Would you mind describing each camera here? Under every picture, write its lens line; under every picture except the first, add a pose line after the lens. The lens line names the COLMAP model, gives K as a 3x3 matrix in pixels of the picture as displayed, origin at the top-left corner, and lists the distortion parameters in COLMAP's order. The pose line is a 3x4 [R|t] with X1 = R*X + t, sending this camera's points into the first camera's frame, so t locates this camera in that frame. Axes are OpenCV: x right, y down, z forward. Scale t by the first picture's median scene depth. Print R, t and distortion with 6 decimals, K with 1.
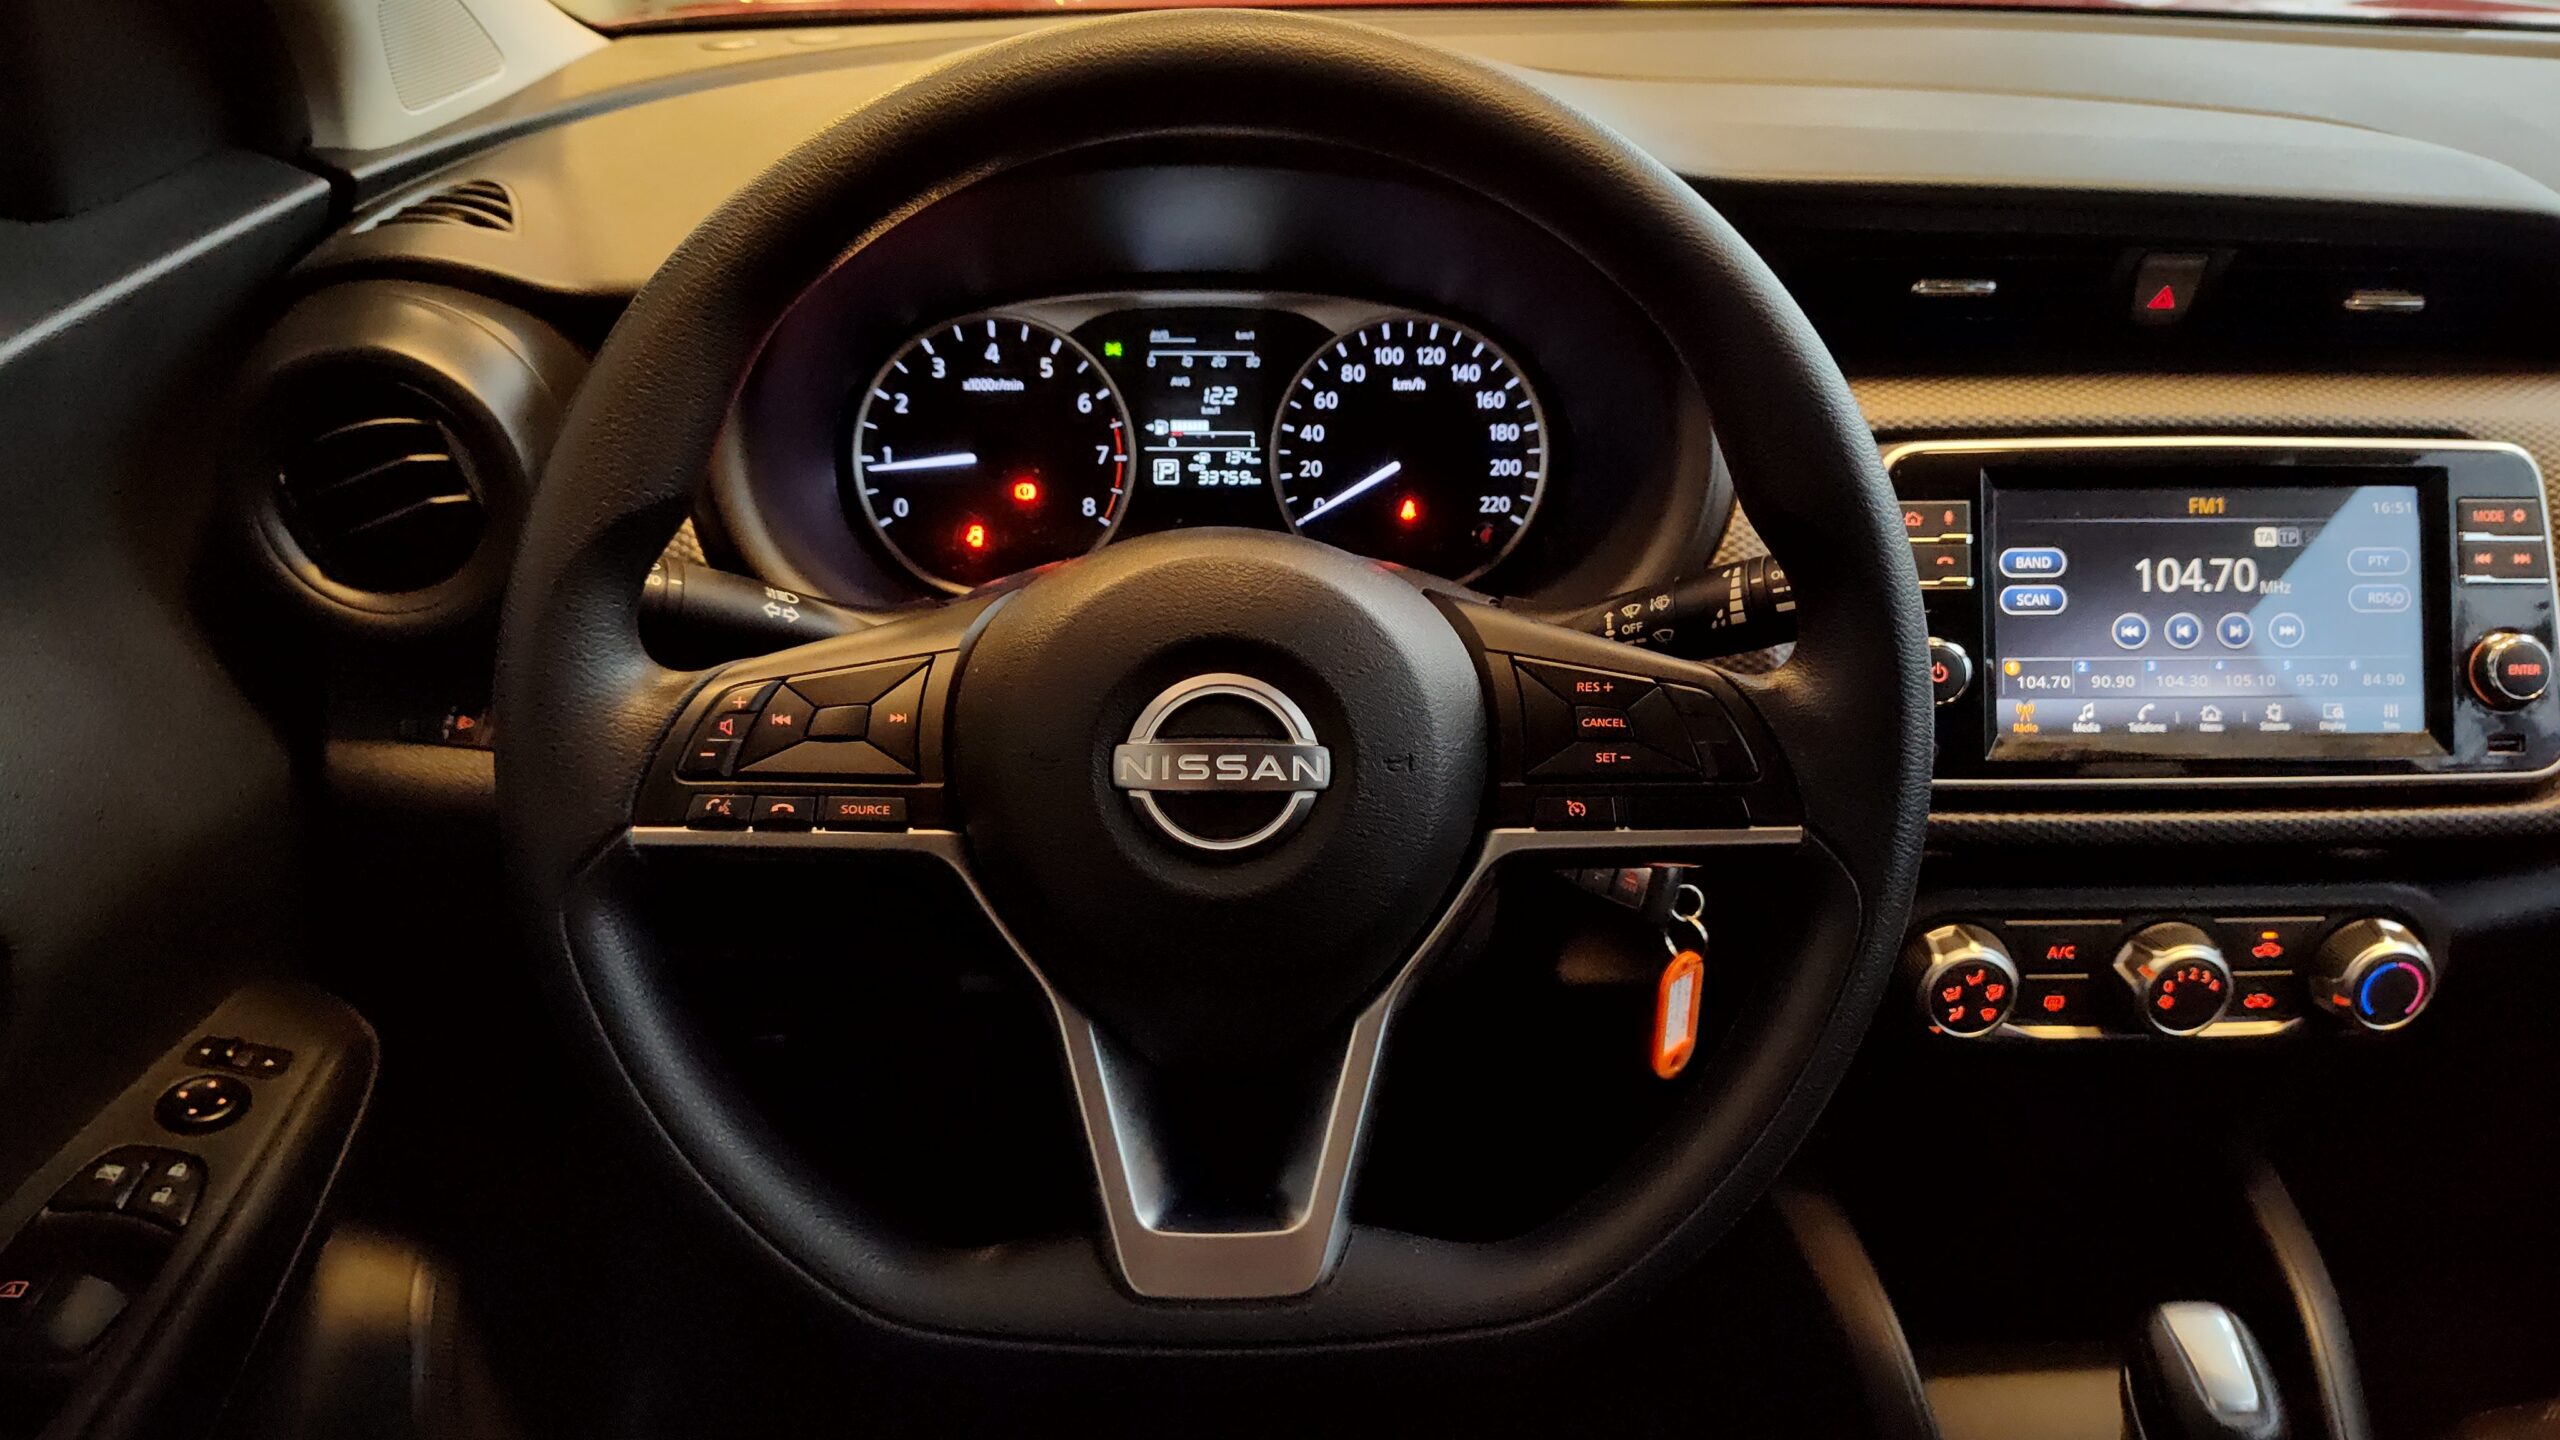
lens RADIAL K [[1729.5, 0, 1280.0], [0, 1729.5, 718.4], [0, 0, 1]] dist [-0.029150, -0.004960]
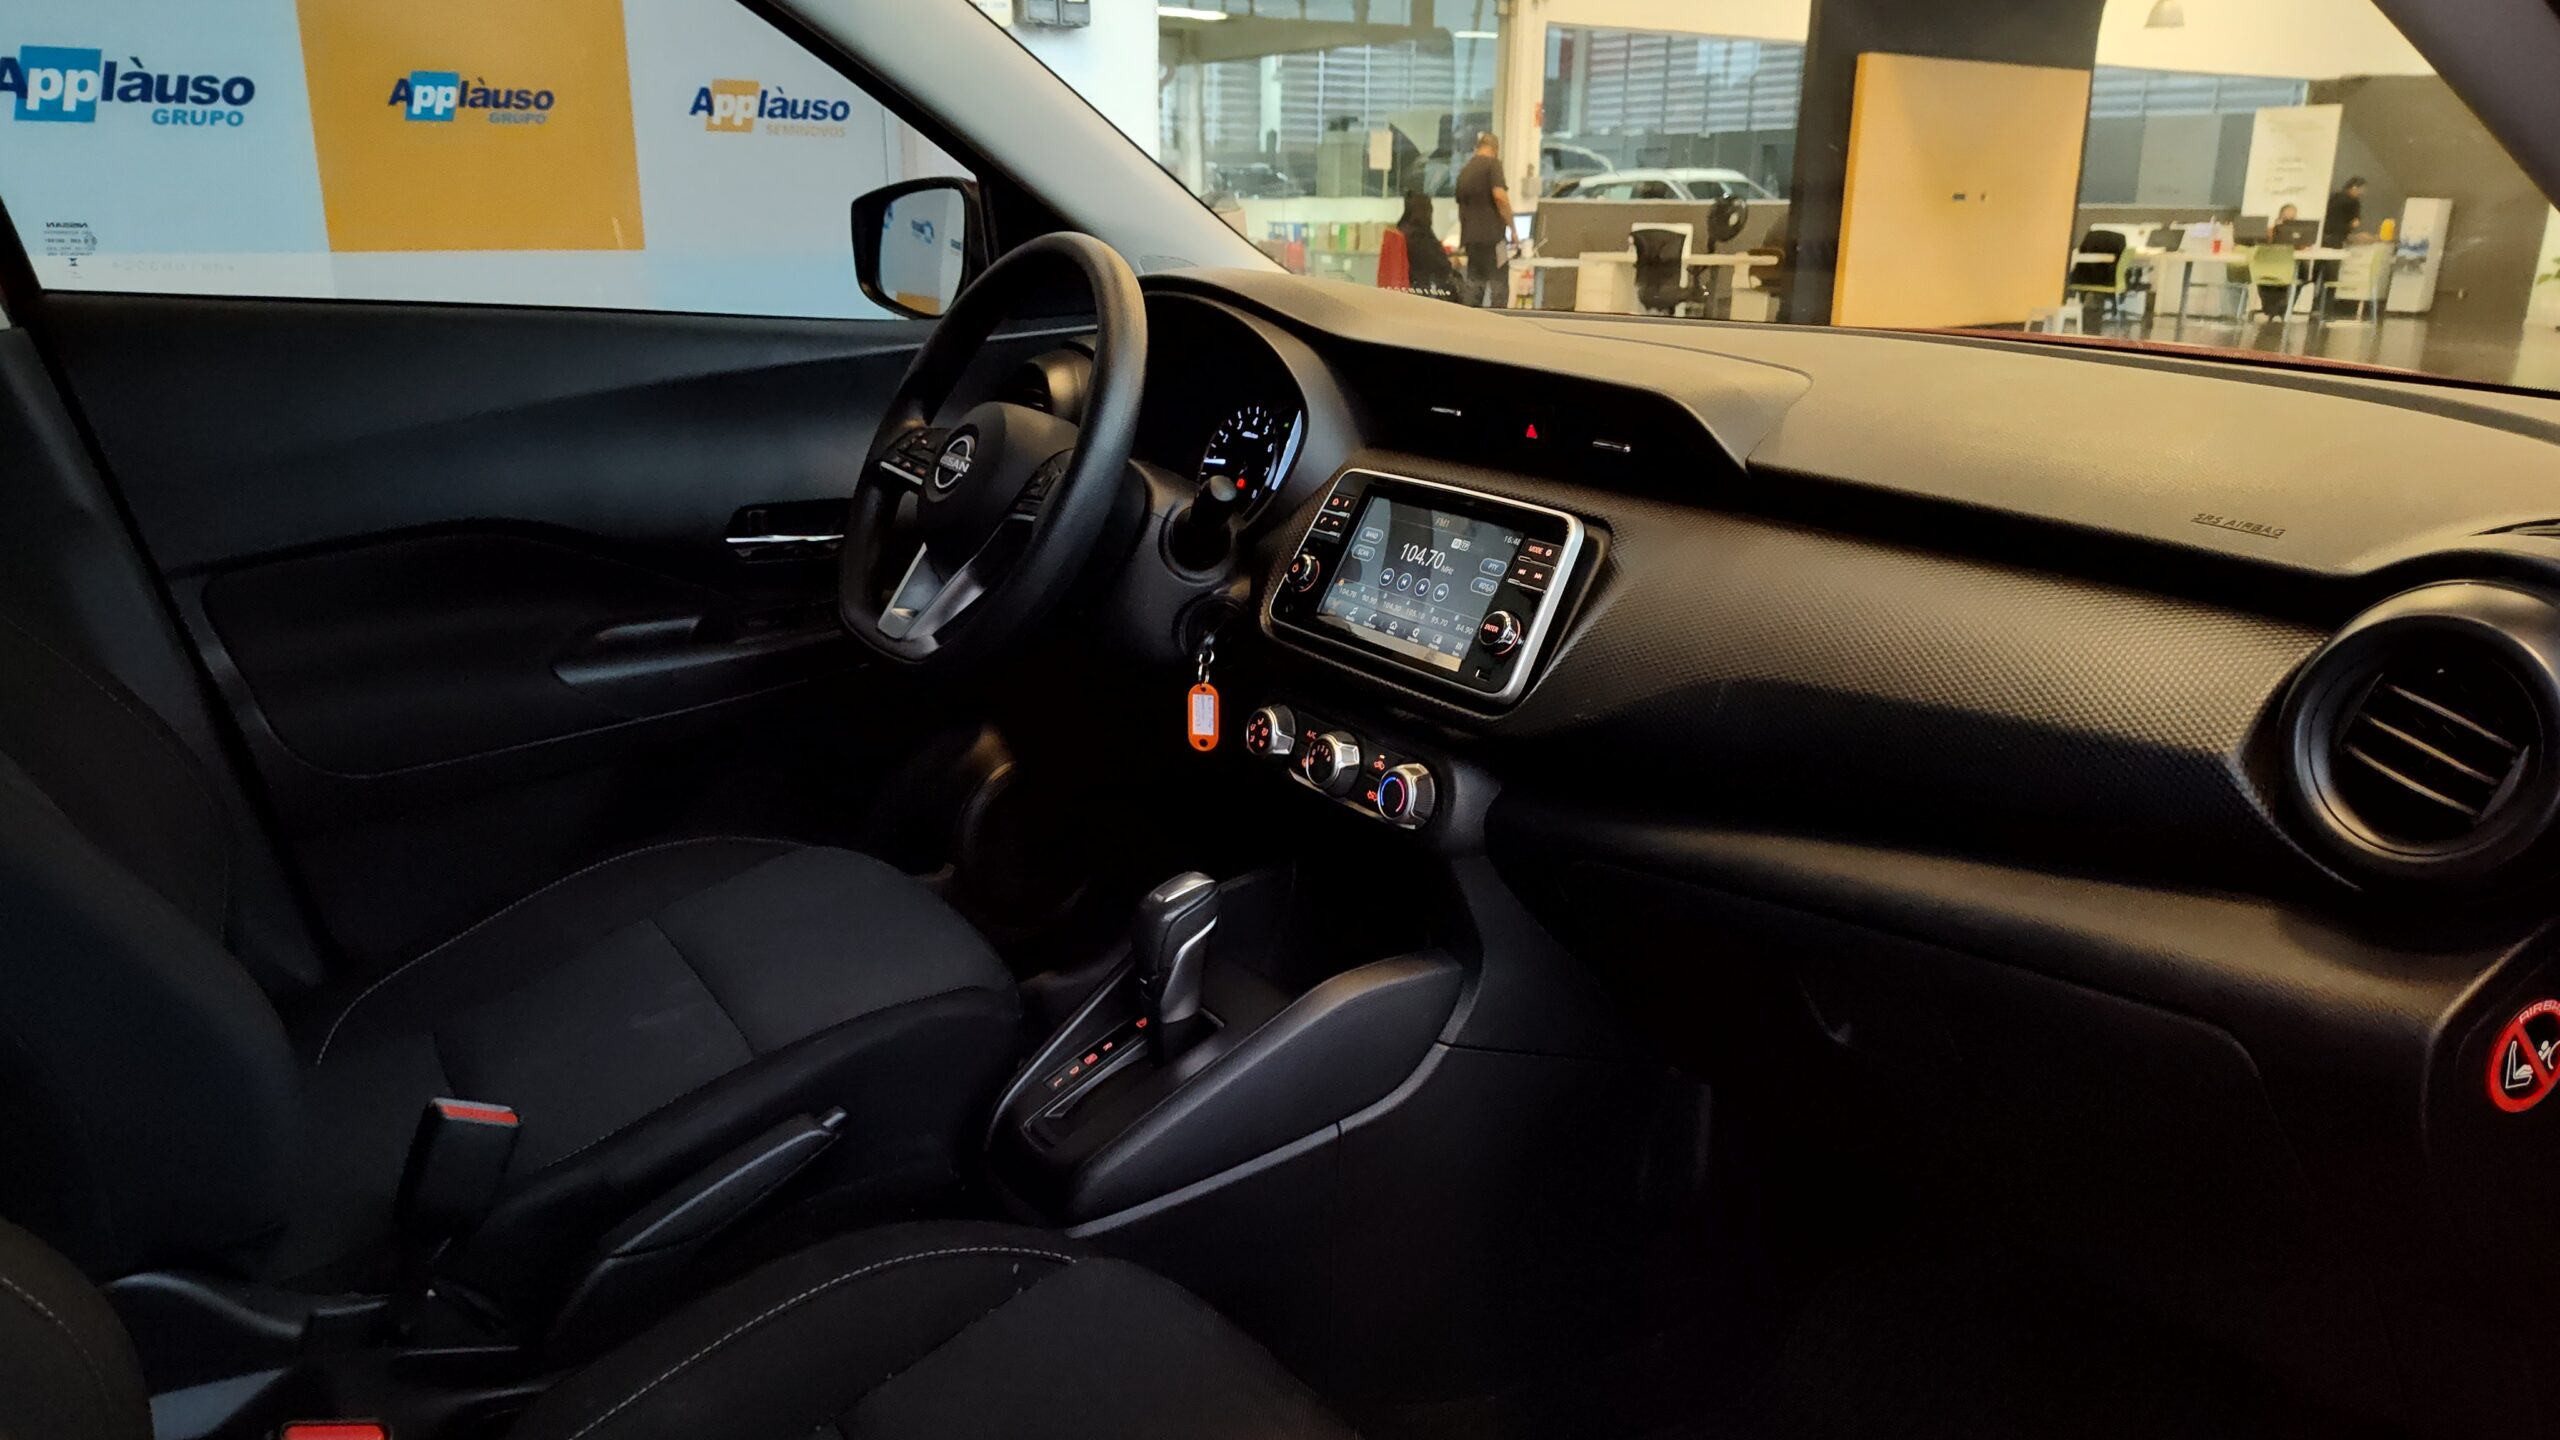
lens RADIAL K [[1729.5, 0, 1285.2], [0, 1729.5, 722.6], [0, 0, 1]] dist [-0.029150, -0.004960]
pose [[0.523612, 0.232718, -0.819556, 2.020194], [-0.398829, 0.917008, 0.005579, 0.128588], [0.752838, 0.323941, 0.572972, -0.115395]]
